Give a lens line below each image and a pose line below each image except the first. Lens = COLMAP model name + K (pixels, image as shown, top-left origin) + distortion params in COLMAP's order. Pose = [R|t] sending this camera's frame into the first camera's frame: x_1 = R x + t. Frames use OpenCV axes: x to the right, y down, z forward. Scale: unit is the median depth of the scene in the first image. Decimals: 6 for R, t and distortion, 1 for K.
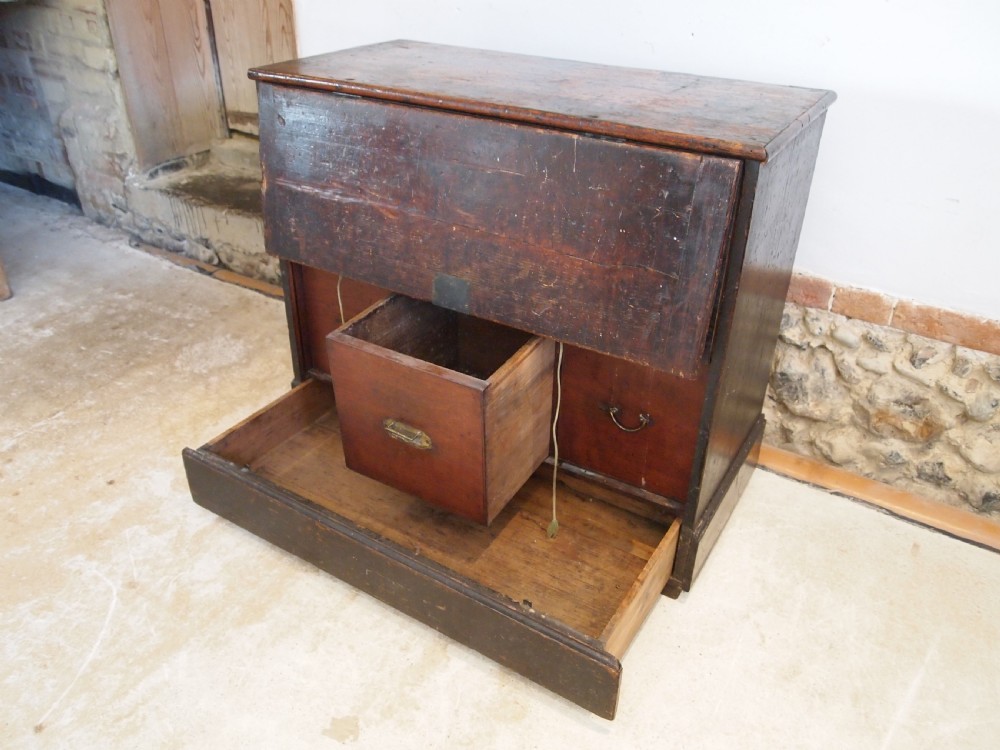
lens RADIAL K [[799.4, 0, 500.0], [0, 799.4, 375.0], [0, 0, 1]] dist [-0.049662, 0.002972]
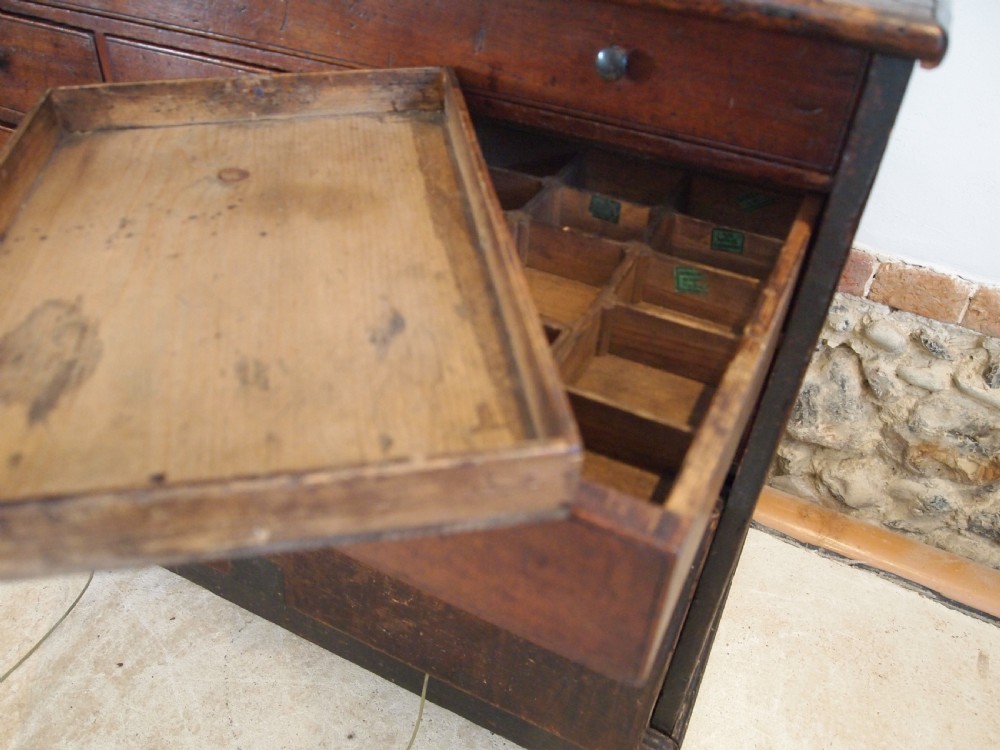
lens RADIAL K [[799.4, 0, 500.0], [0, 799.4, 375.0], [0, 0, 1]] dist [-0.049662, 0.002972]
pose [[0.994579, -0.032535, 0.098763, 0.056223], [0.019443, 0.991227, 0.130736, -0.103485], [-0.102150, -0.128107, 0.986486, 0.376041]]
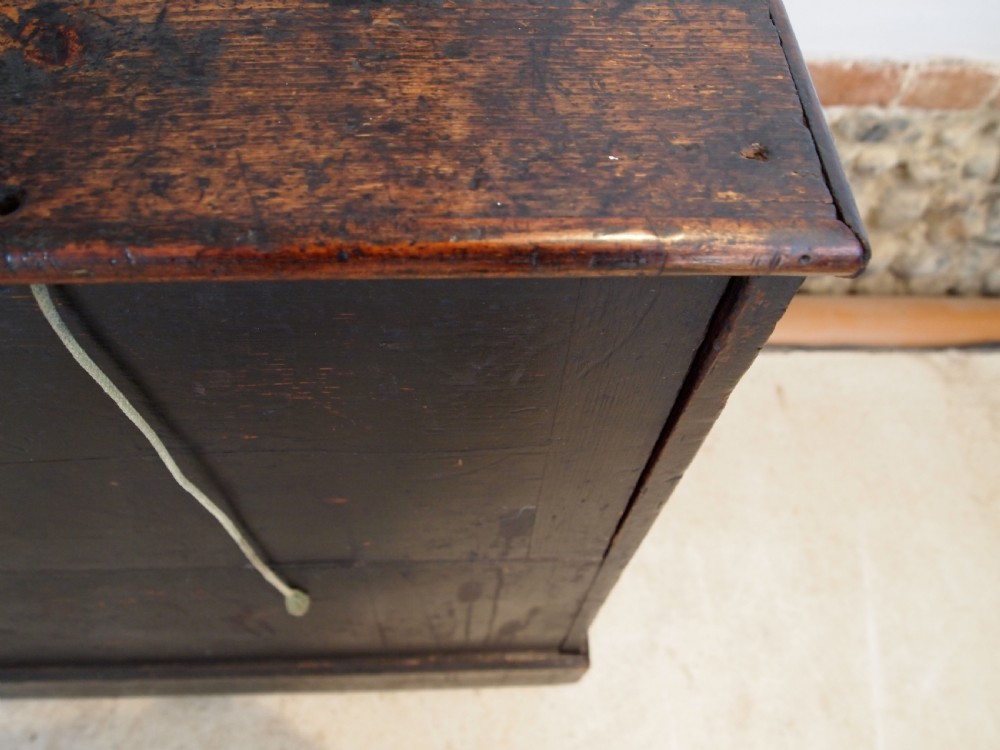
lens RADIAL K [[782.4, 0, 500.0], [0, 782.4, 375.0], [0, 0, 1]] dist [-0.046702, 0.001404]
pose [[0.833326, -0.472703, 0.286565, 0.094243], [0.271091, 0.801256, 0.533384, -0.231284], [-0.481744, -0.366797, 0.795853, 0.491635]]
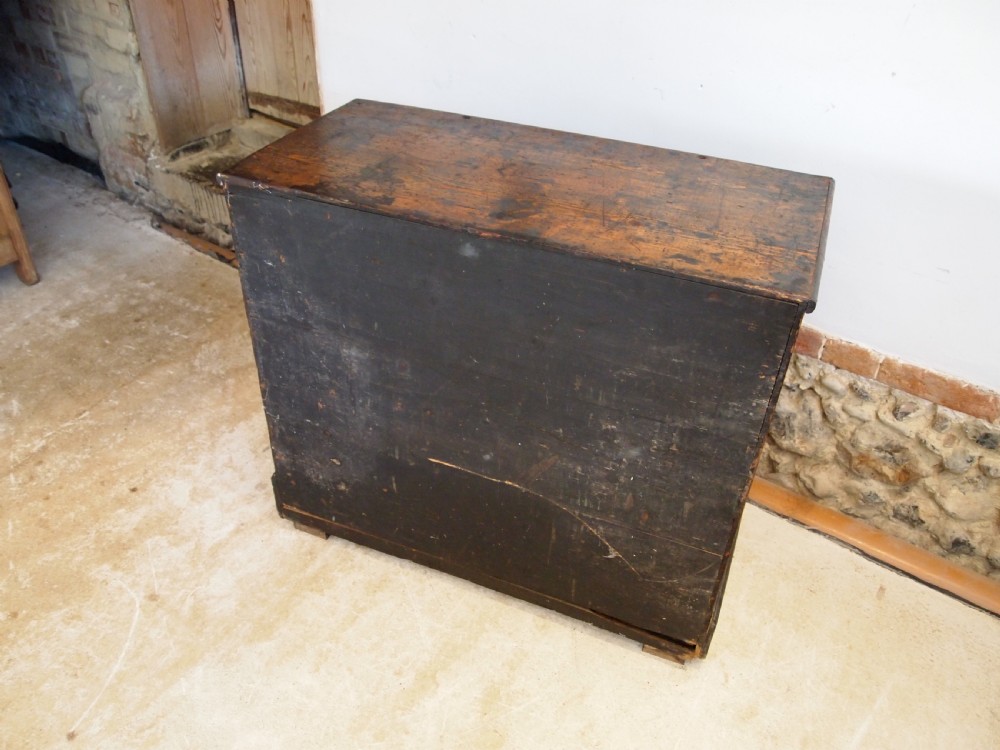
lens RADIAL K [[800.5, 0, 501.5], [0, 800.5, 373.9], [0, 0, 1]] dist [-0.049433, 0.002165]
pose [[0.998942, 0.040484, -0.021819, 0.023281], [-0.038396, 0.995305, 0.088852, -0.132305], [0.025314, -0.087920, 0.995806, -0.044577]]
